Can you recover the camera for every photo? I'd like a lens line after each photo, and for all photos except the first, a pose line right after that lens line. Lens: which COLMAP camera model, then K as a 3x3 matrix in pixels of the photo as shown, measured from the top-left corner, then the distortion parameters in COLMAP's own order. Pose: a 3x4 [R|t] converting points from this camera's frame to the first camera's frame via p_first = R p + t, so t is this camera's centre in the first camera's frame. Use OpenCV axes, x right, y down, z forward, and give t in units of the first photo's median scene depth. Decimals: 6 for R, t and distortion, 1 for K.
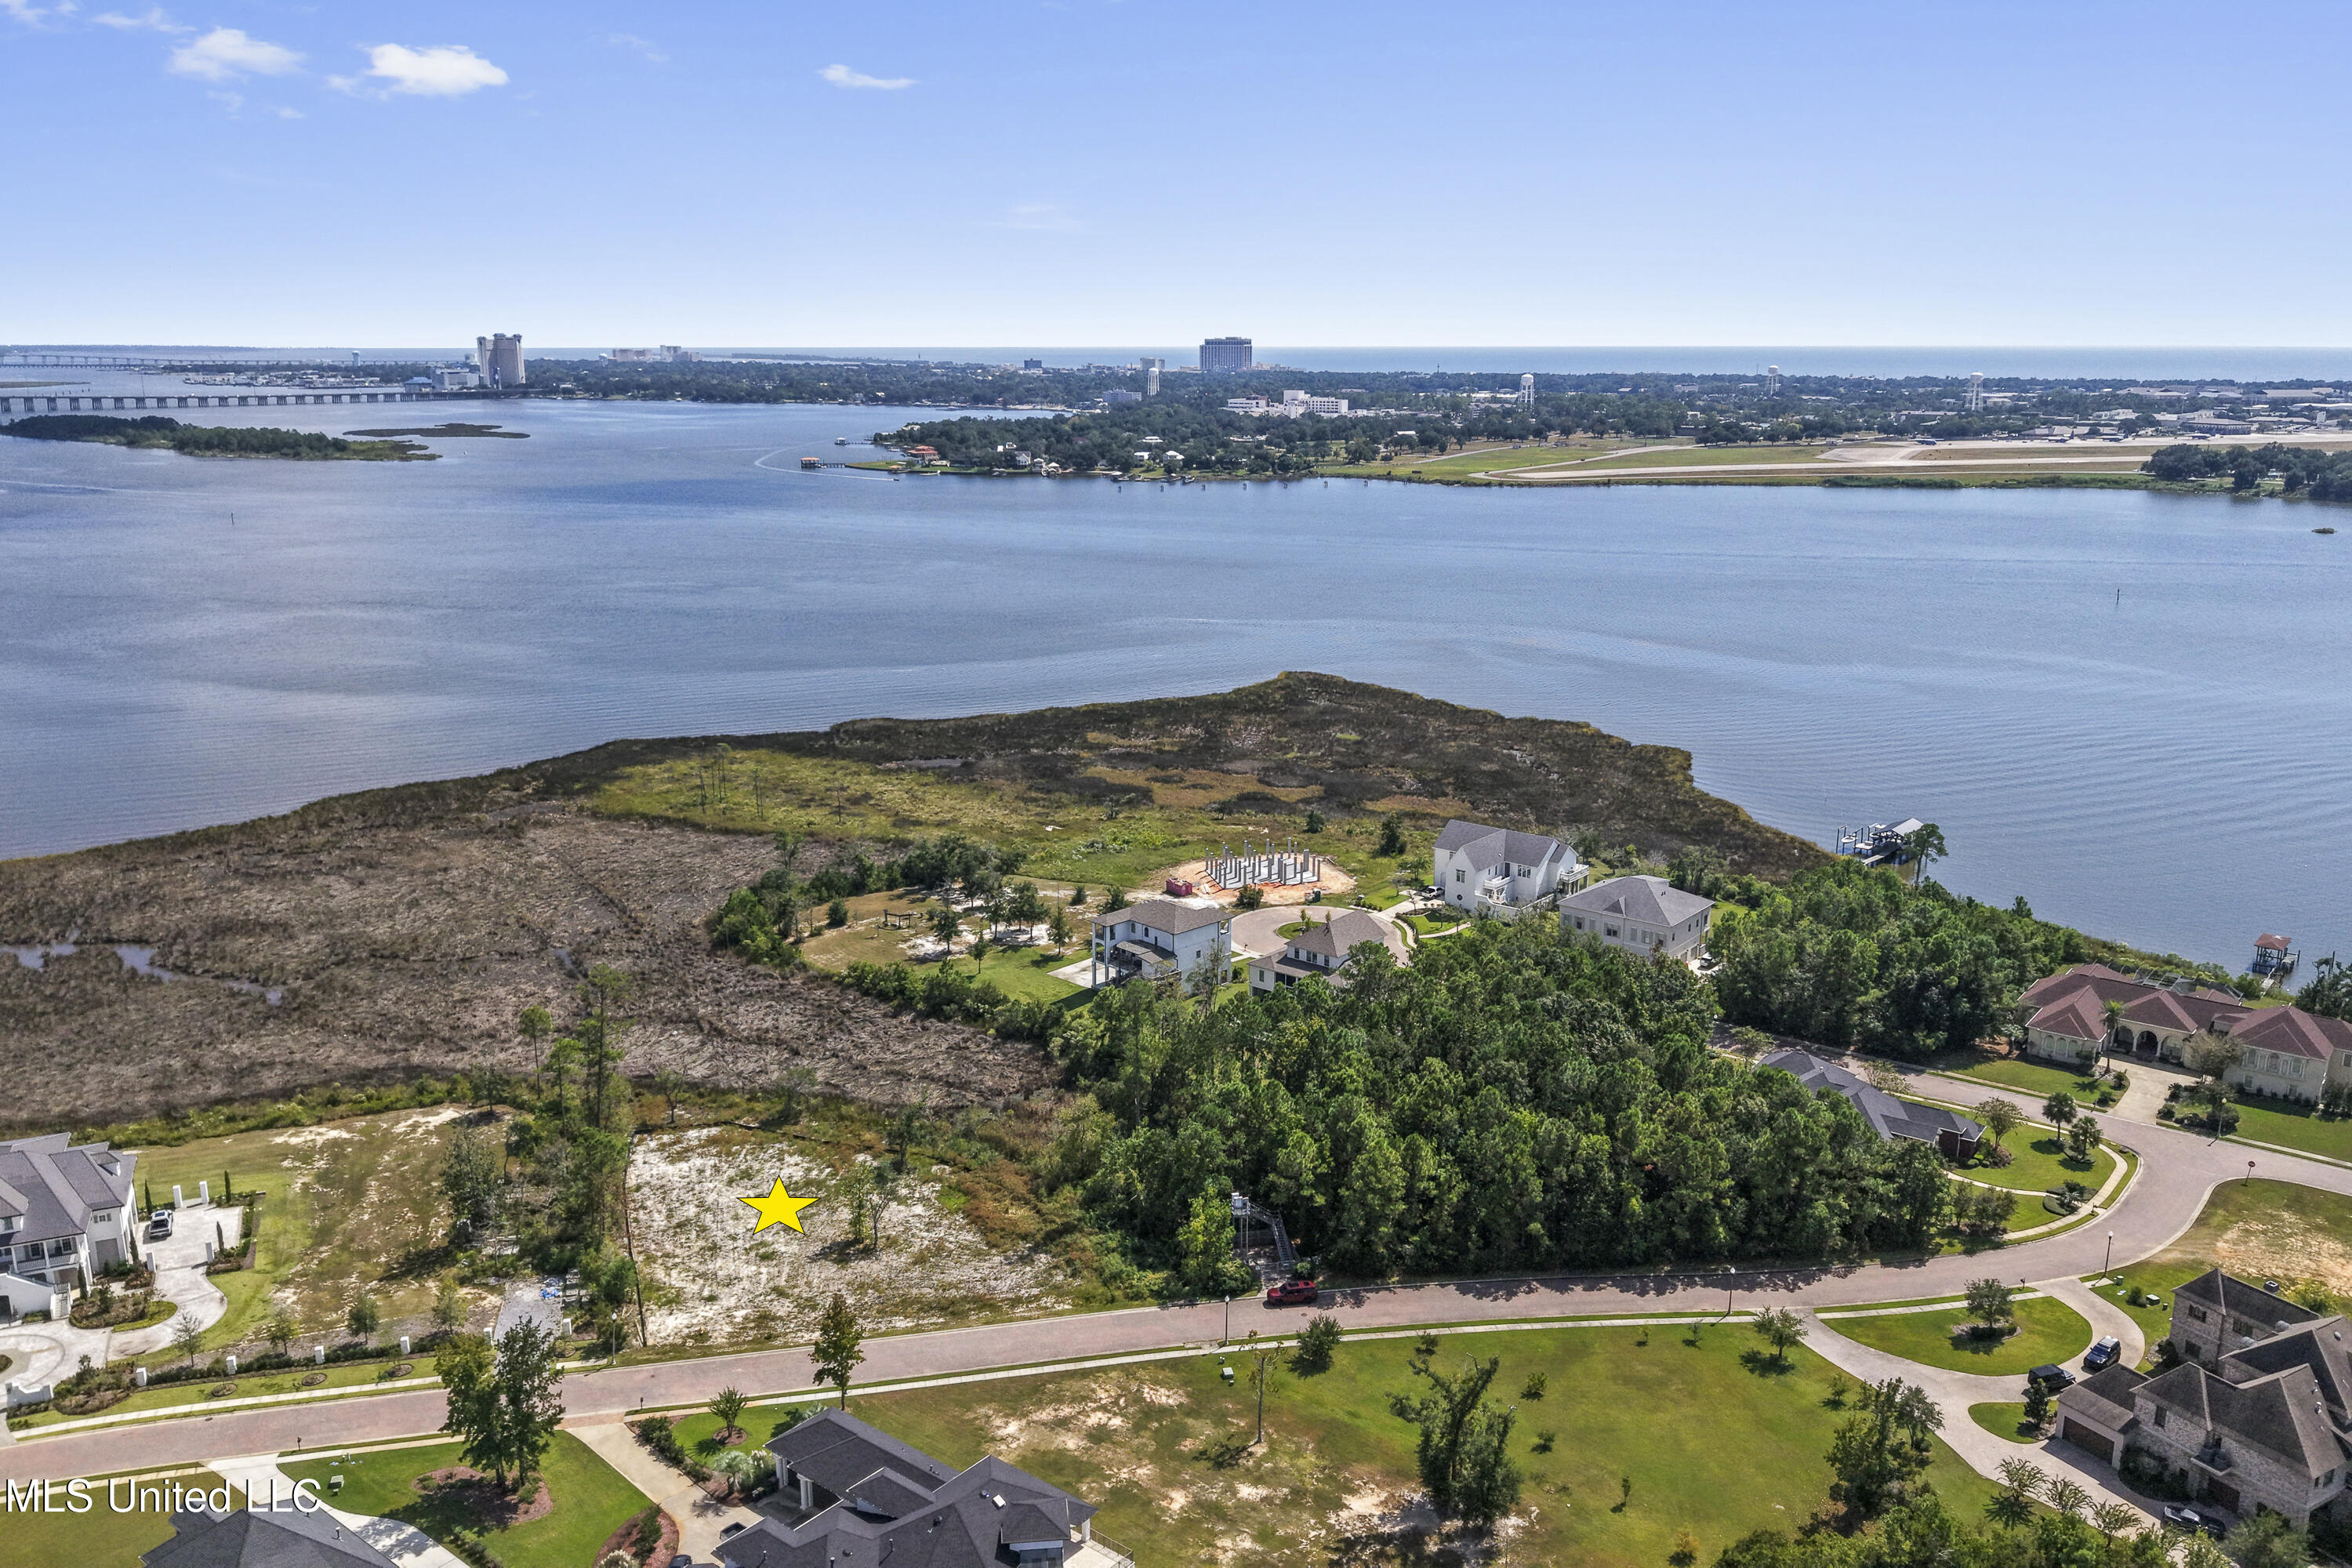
lens RADIAL K [[1862.2, 0, 1184.4], [0, 1862.2, 774.7], [0, 0, 1]] dist [0.037125, -0.050963]
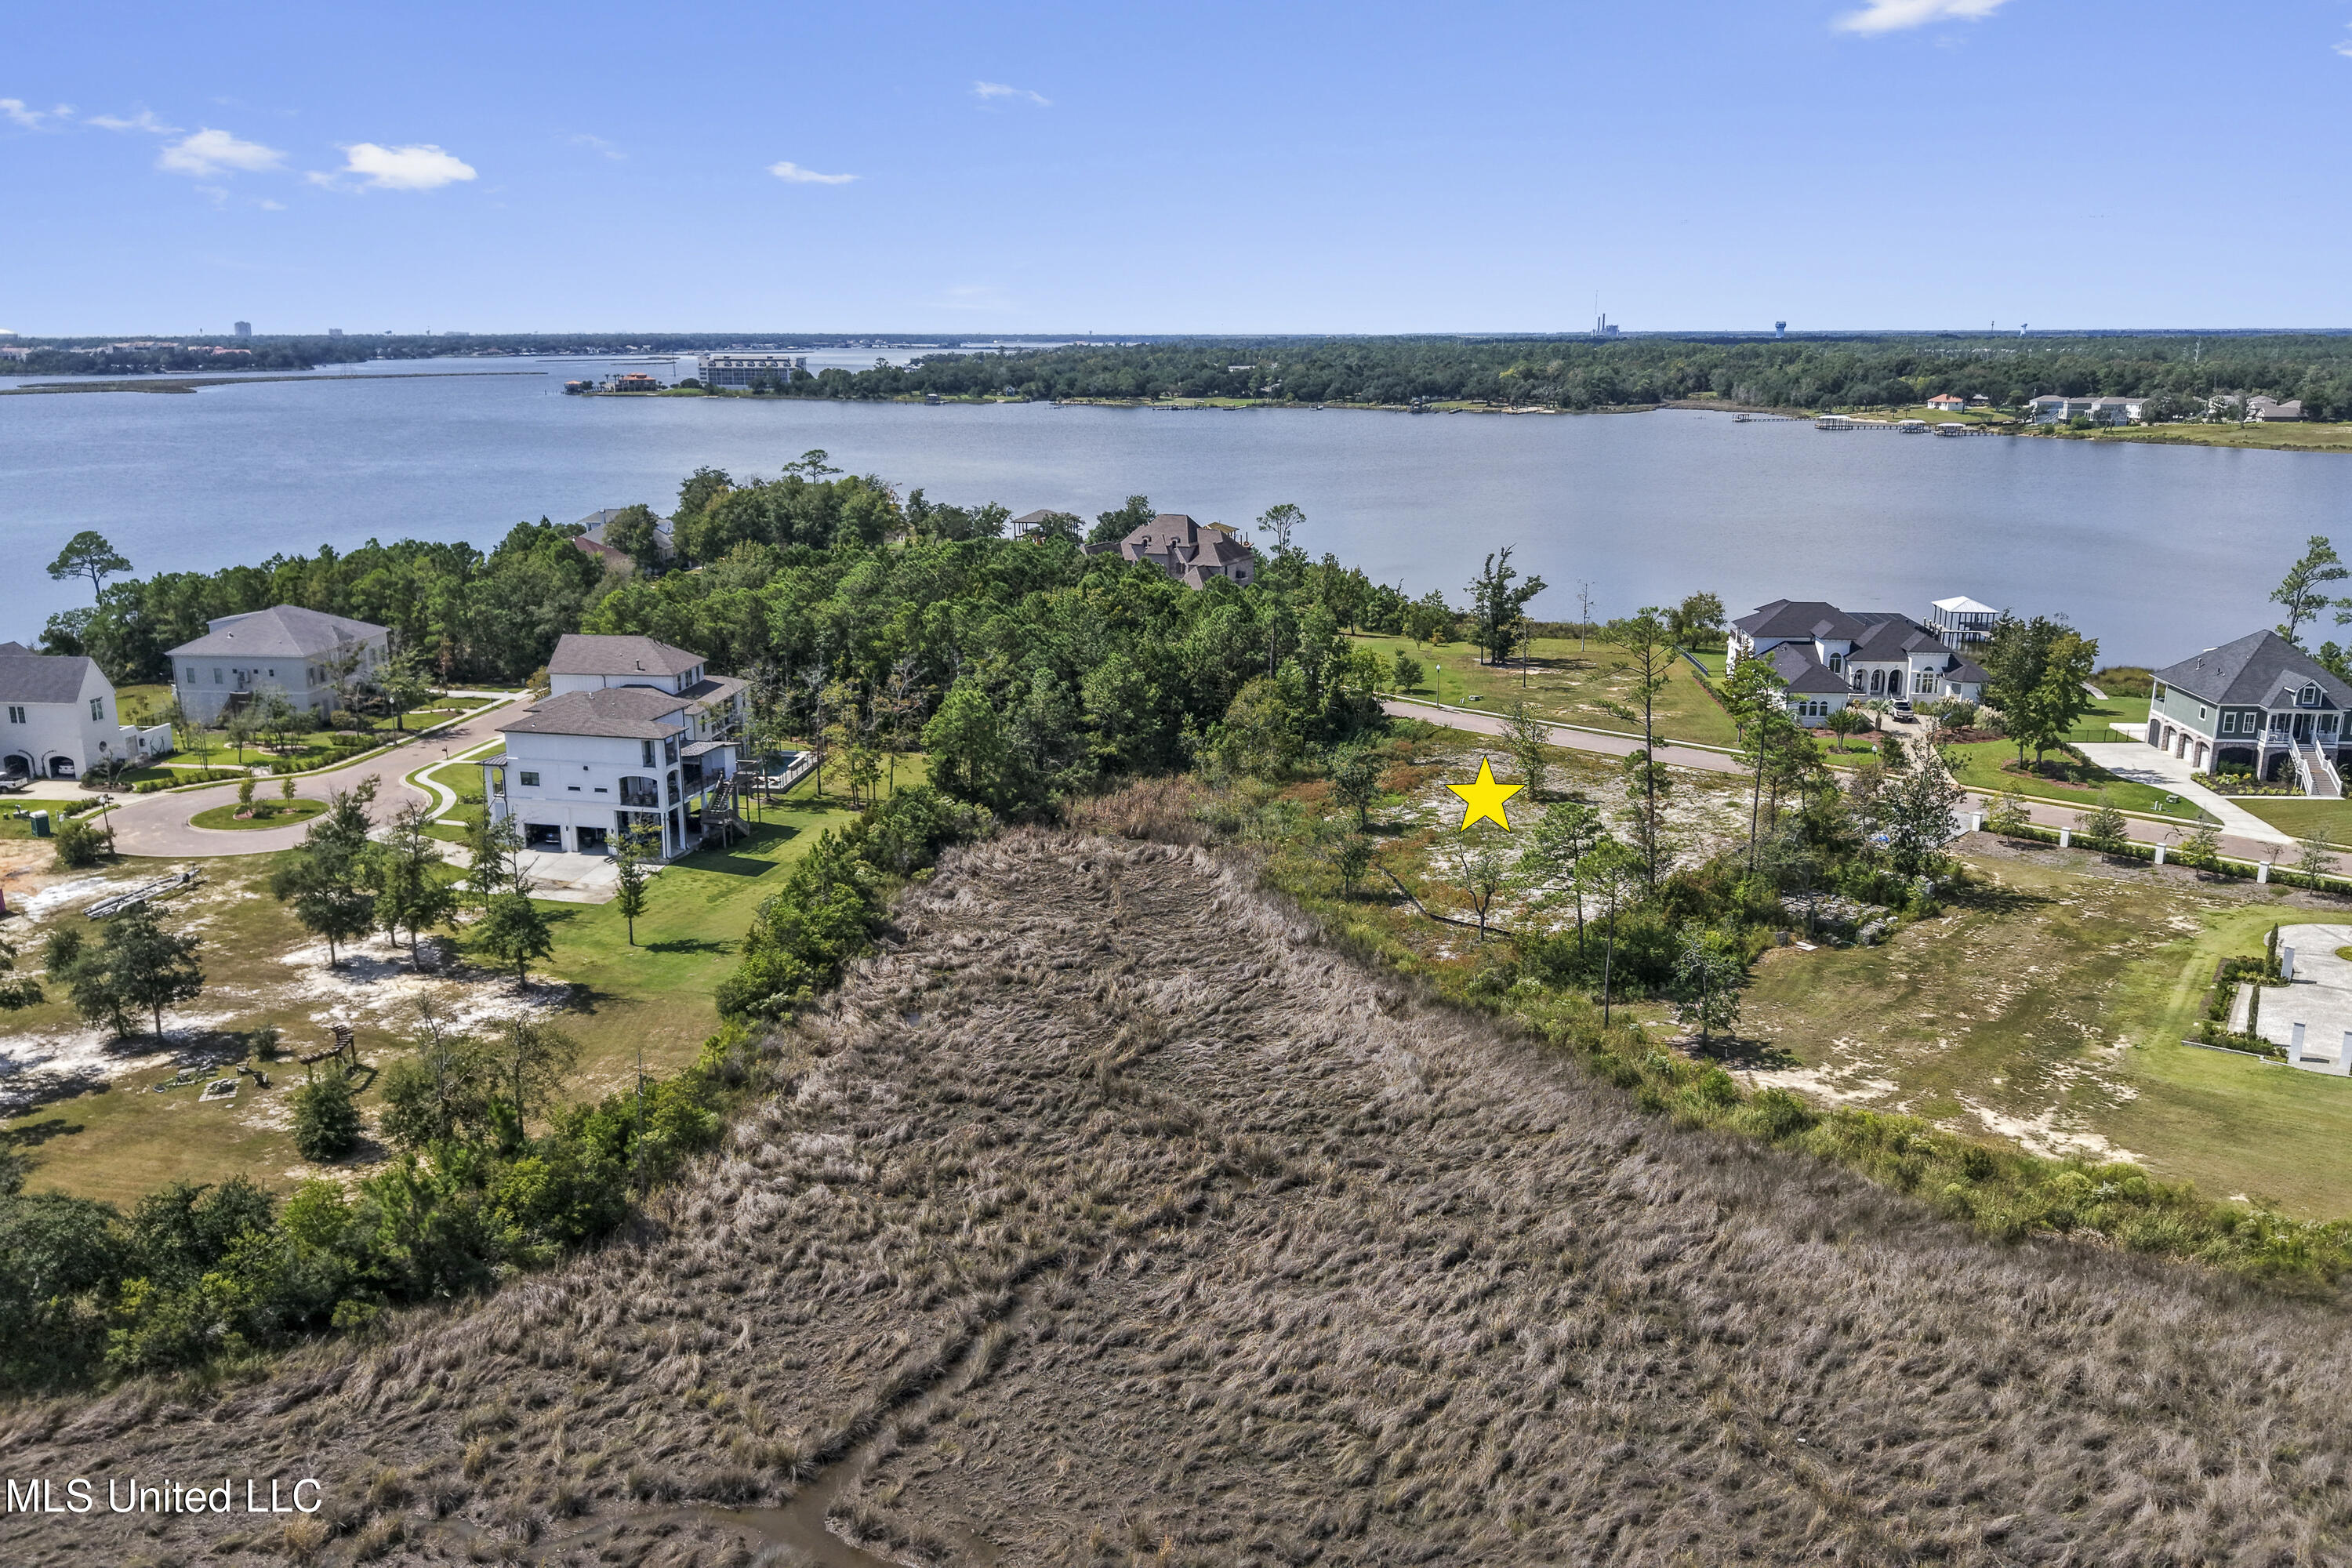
lens RADIAL K [[1862.2, 0, 1186.8], [0, 1862.2, 842.4], [0, 0, 1]] dist [0.037125, -0.050963]
pose [[-0.549925, -0.221209, 0.805387, -0.760418], [0.192026, 0.904970, 0.379678, -0.094142], [-0.812840, 0.363449, -0.455188, 1.467712]]
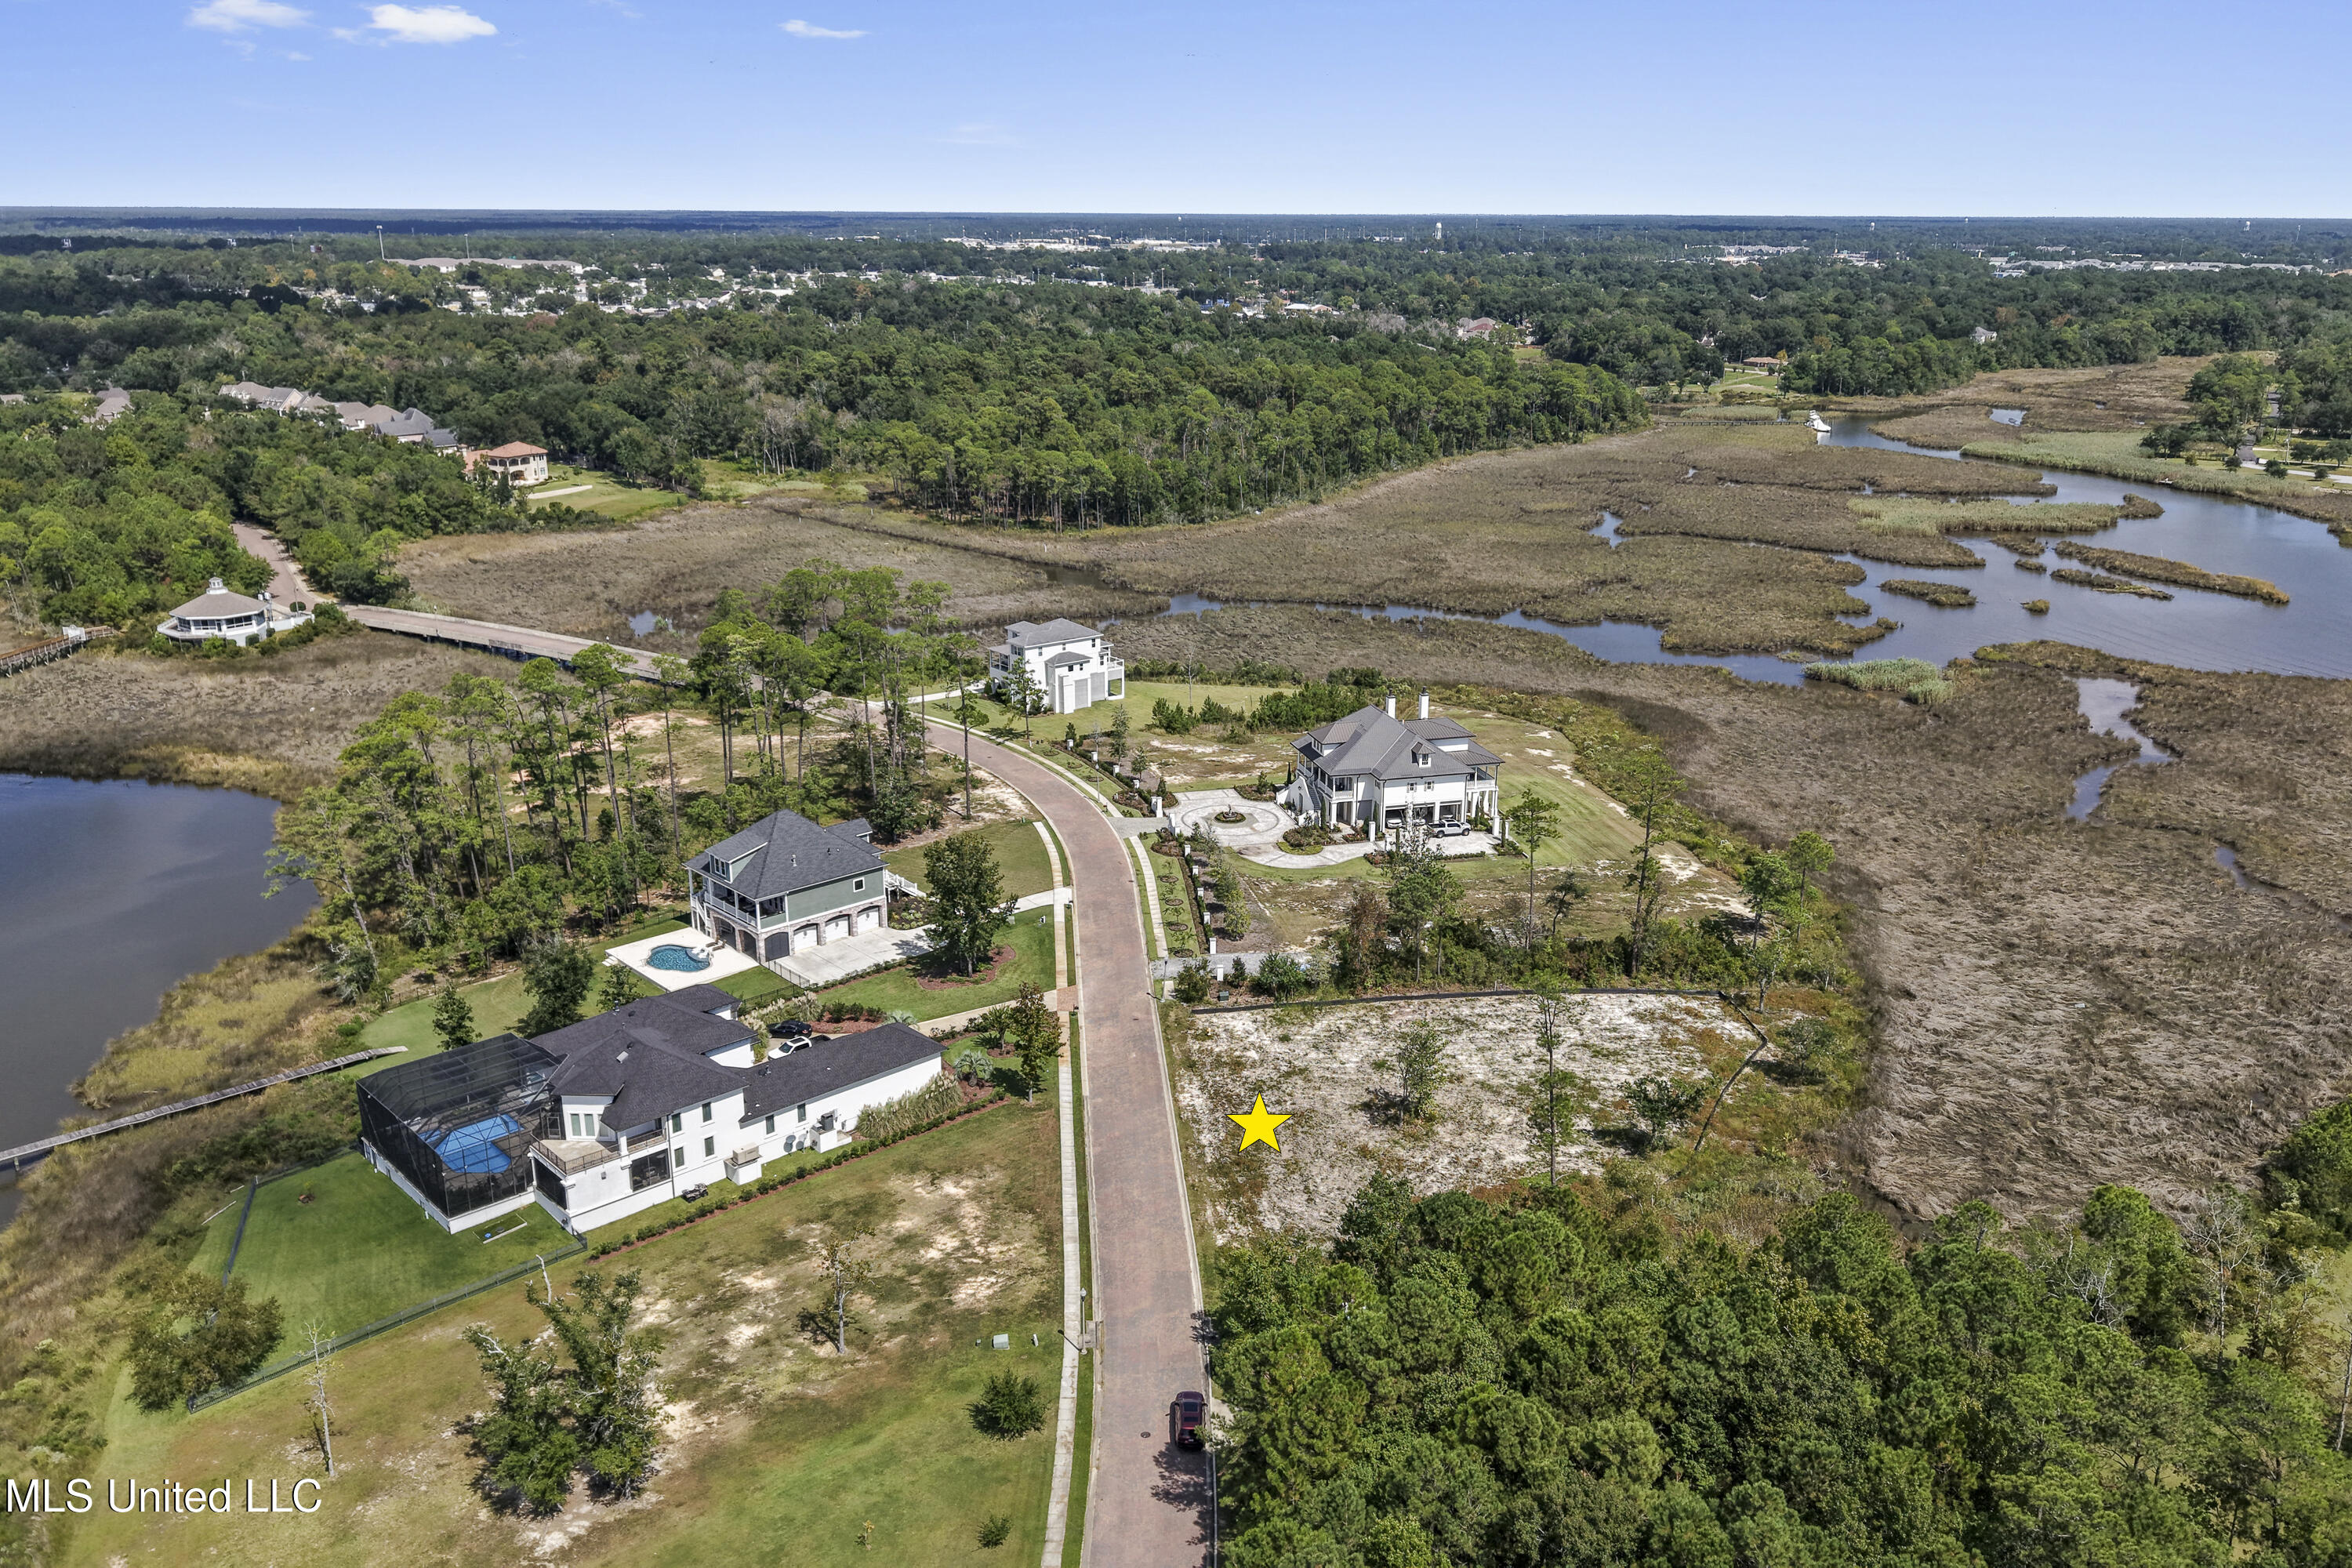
lens RADIAL K [[1862.2, 0, 1184.2], [0, 1862.2, 782.0], [0, 0, 1]] dist [0.037125, -0.050963]
pose [[-0.151060, 0.288637, -0.945447, 0.530485], [-0.228262, 0.920390, 0.317458, -0.107752], [0.961810, 0.263764, -0.073149, 0.879547]]
